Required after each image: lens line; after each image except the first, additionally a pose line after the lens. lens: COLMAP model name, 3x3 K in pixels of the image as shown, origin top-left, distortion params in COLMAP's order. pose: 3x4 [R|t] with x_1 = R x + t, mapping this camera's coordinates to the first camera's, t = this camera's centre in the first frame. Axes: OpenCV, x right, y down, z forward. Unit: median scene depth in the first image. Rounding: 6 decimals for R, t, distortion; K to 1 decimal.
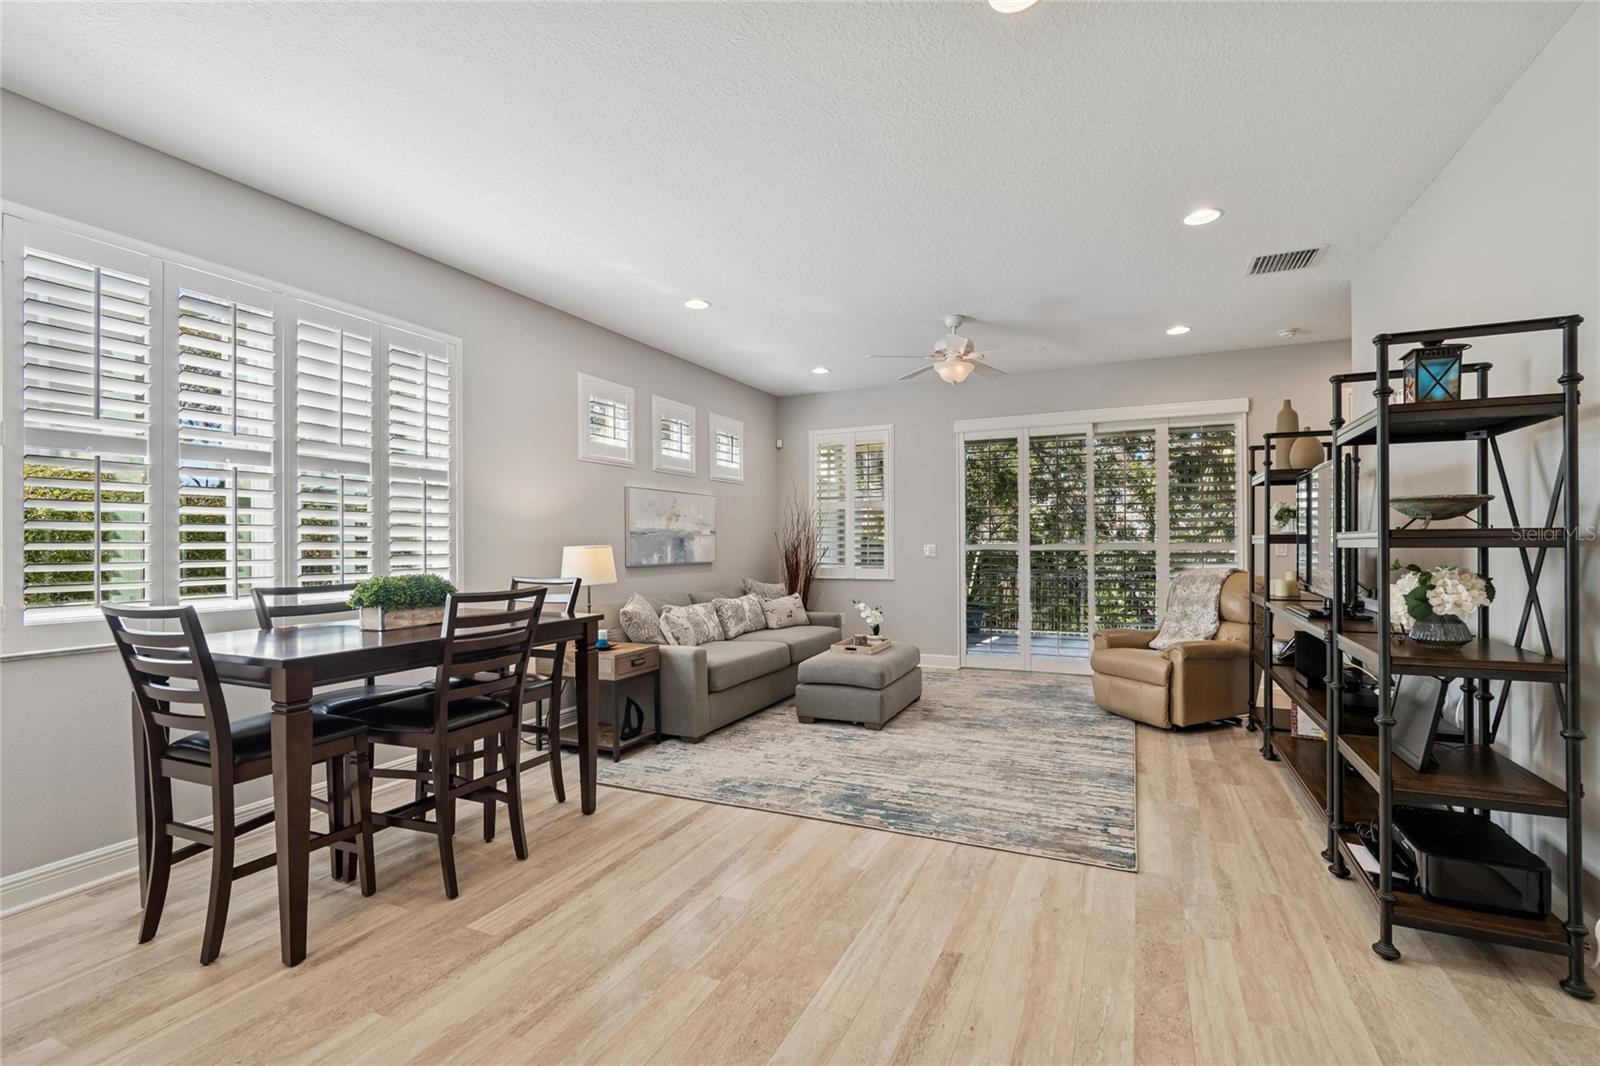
lens RADIAL K [[726.8, 0, 806.6], [0, 726.8, 537.7], [0, 0, 1]] dist [-0.003323, 0.000011]
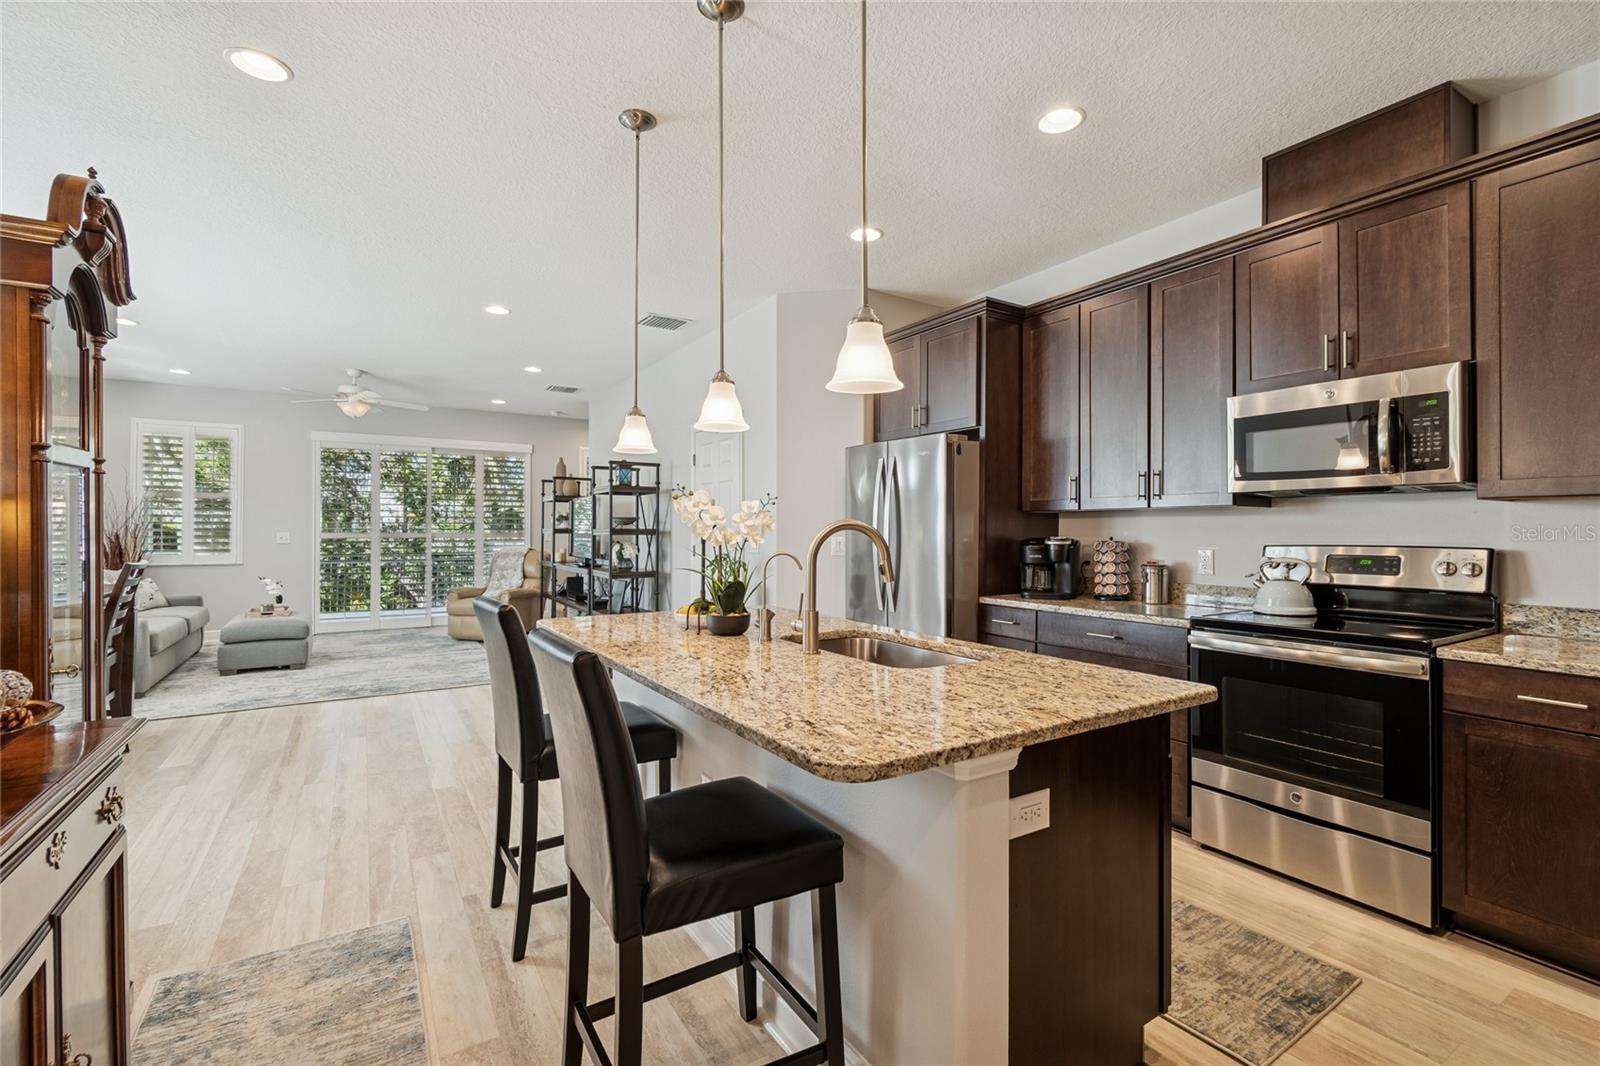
lens RADIAL K [[726.8, 0, 803.5], [0, 726.8, 530.9], [0, 0, 1]] dist [-0.003323, 0.000011]
pose [[0.564174, 0.008692, 0.825610, -0.600298], [-0.012237, 0.999923, -0.002166, -0.002742], [-0.825565, -0.008881, 0.564237, -0.654897]]
